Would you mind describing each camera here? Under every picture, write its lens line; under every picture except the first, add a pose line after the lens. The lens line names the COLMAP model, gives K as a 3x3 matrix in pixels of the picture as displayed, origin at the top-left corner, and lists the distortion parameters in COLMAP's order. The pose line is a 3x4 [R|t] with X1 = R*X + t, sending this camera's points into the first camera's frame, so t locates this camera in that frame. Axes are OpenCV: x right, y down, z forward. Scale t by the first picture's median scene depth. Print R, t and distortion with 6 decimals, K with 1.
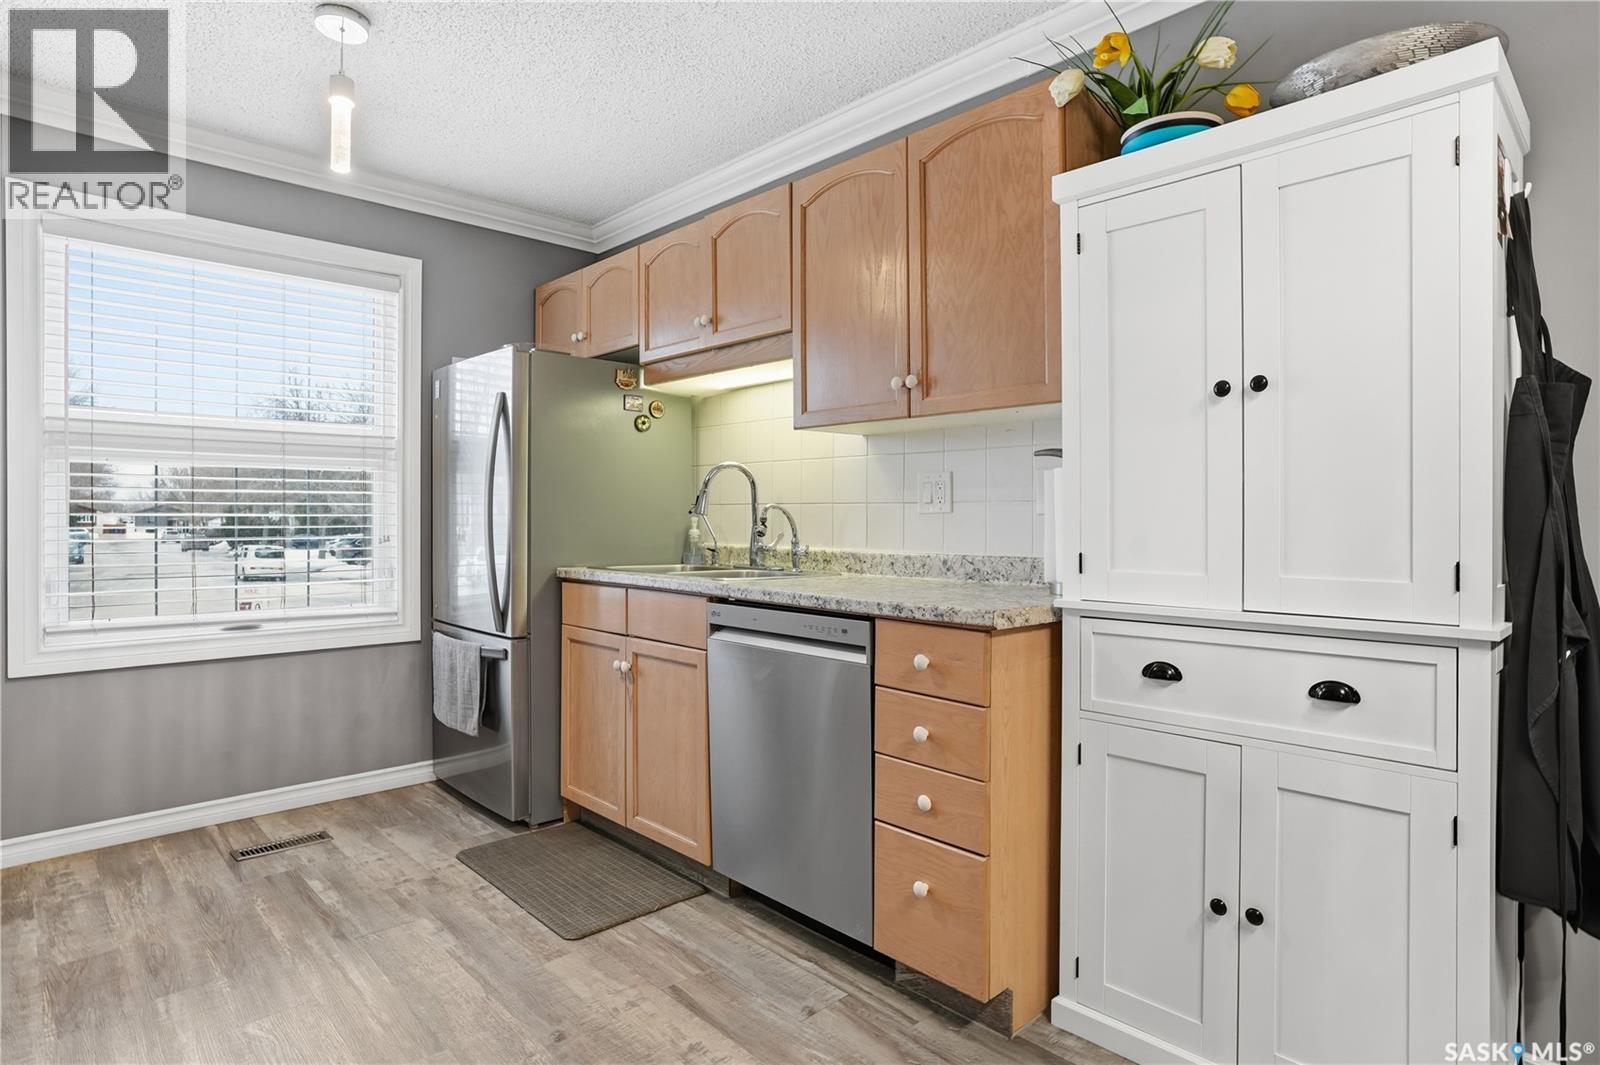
lens RADIAL K [[821.0, 0, 768.7], [0, 821.0, 527.1], [0, 0, 1]] dist [-0.021288, 0.000520]
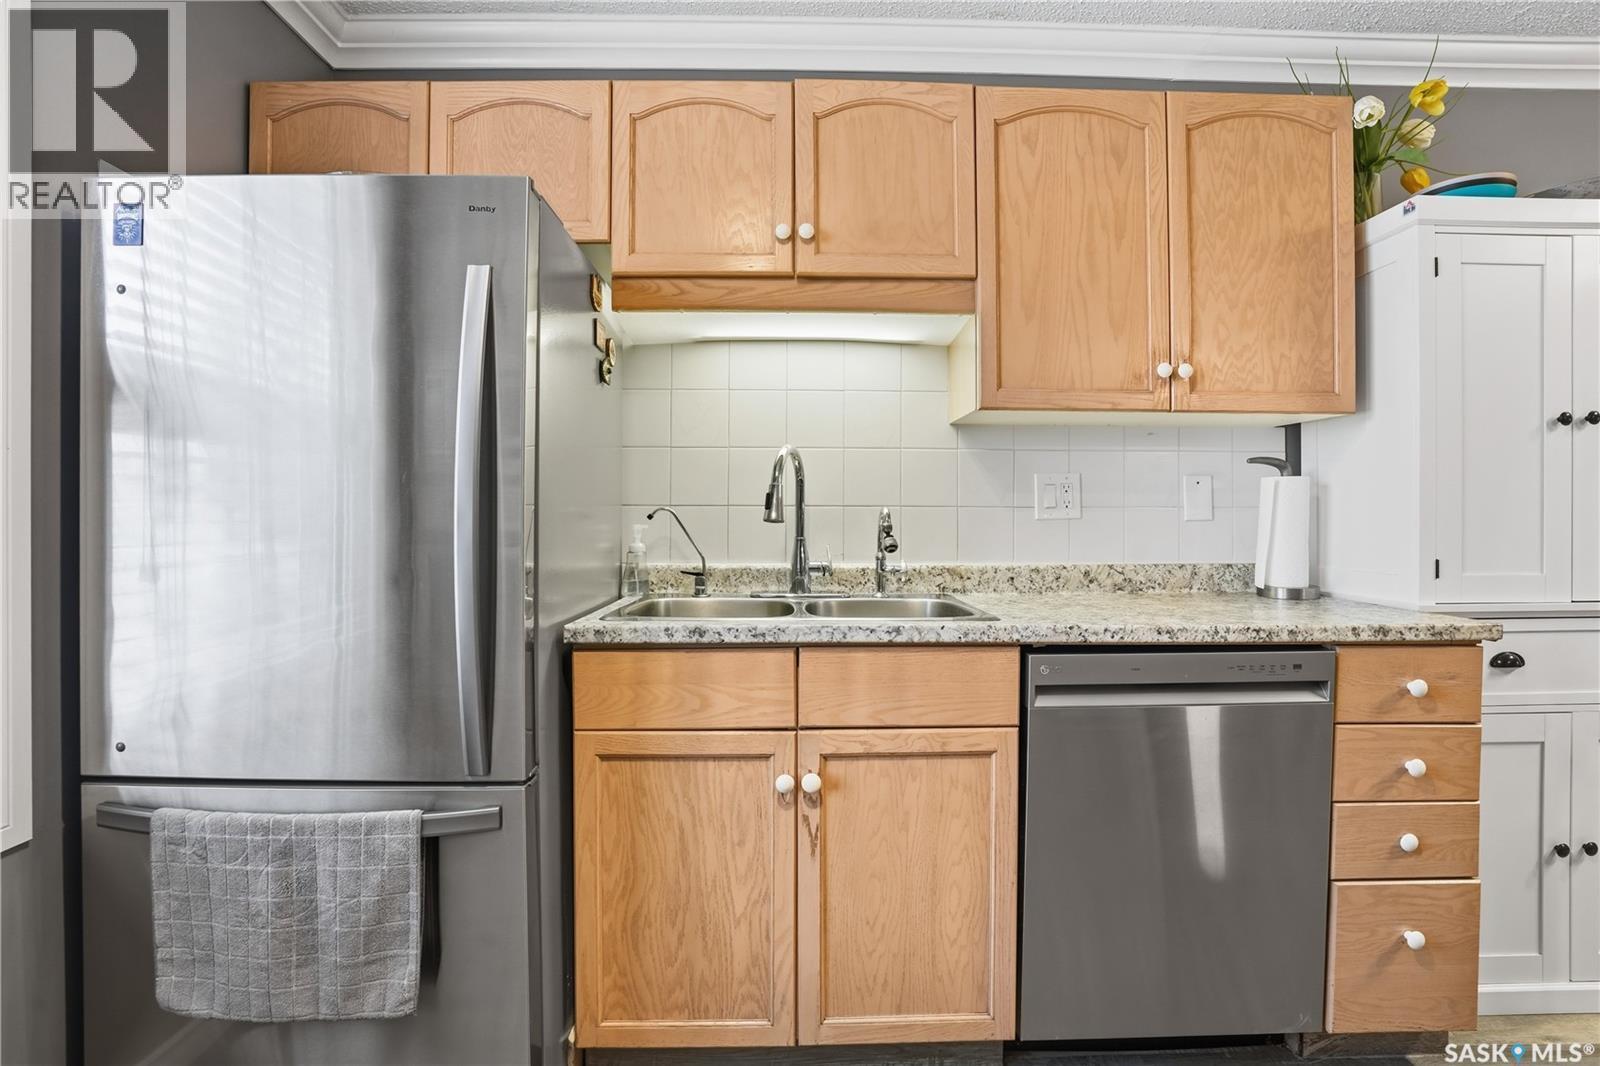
lens RADIAL K [[754.9, 0, 794.3], [0, 754.9, 522.2], [0, 0, 1]] dist [-0.054351, 0.023192]
pose [[0.671726, -0.007999, 0.740757, -0.726389], [0.010595, 0.999943, 0.001190, -0.021490], [-0.740724, 0.007049, 0.671772, 0.805918]]
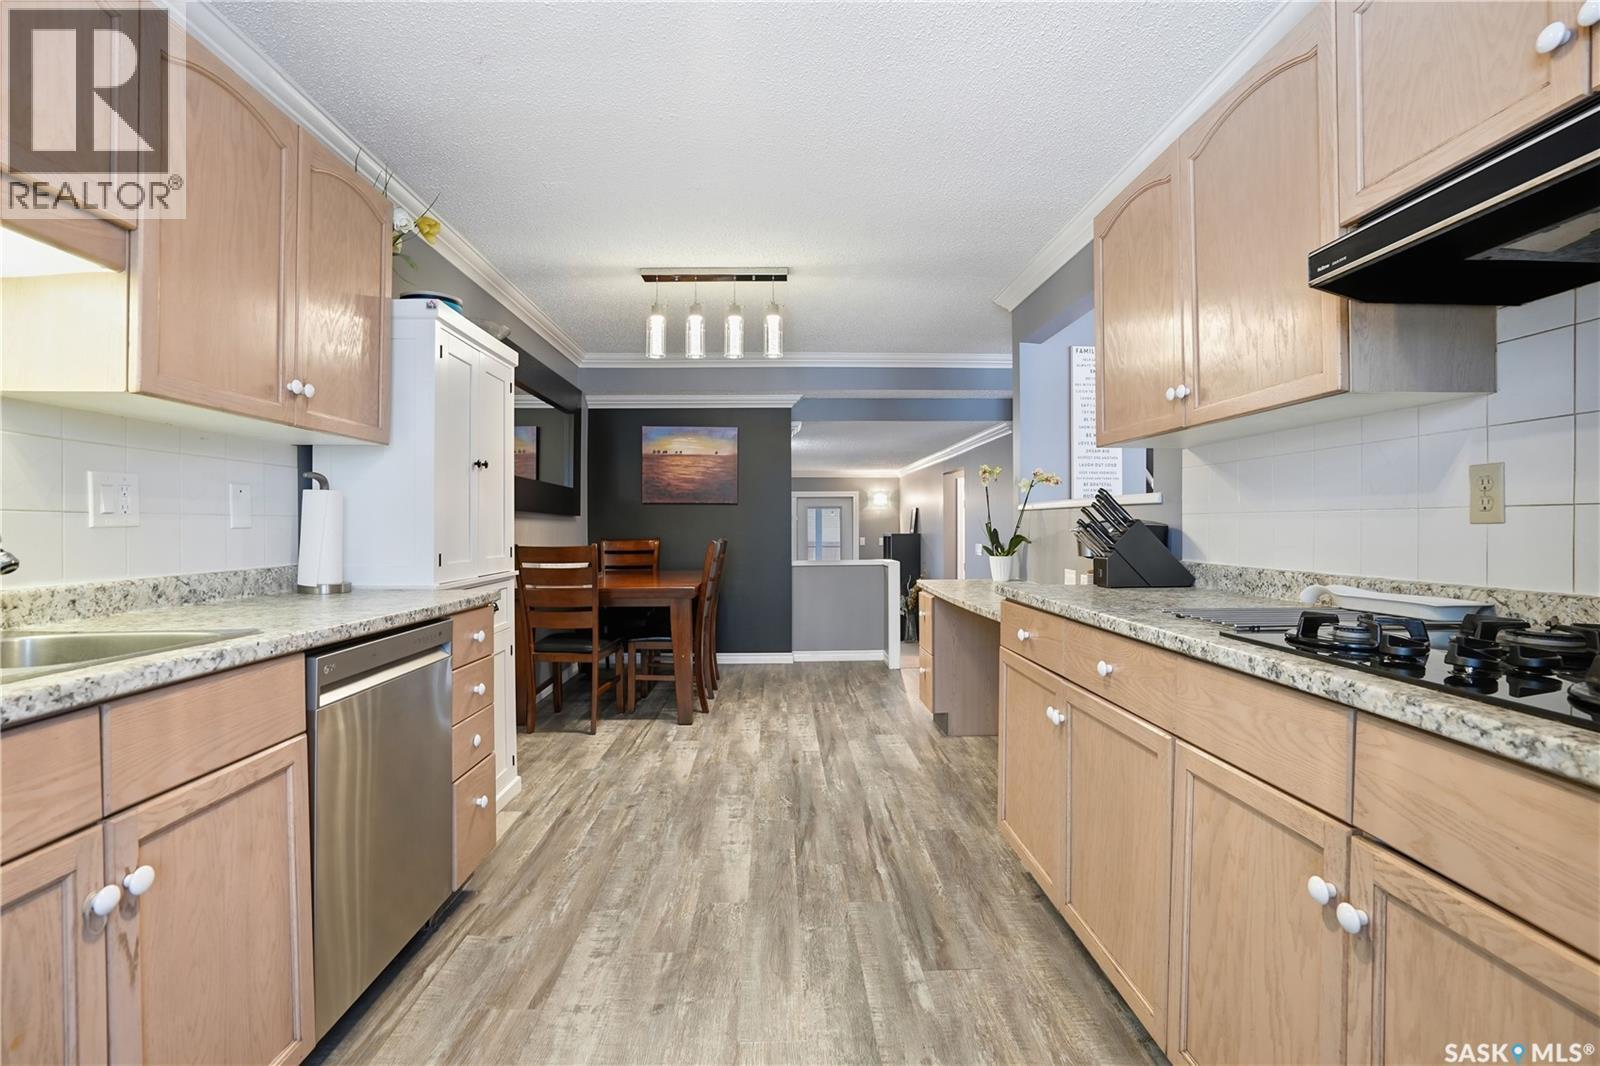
lens RADIAL K [[754.9, 0, 794.3], [0, 754.9, 522.2], [0, 0, 1]] dist [-0.054351, 0.023192]
pose [[-0.744541, 0.002412, 0.667573, -0.868488], [0.007548, 0.999960, 0.004805, -0.023886], [-0.667534, 0.008616, -0.744529, 1.318741]]
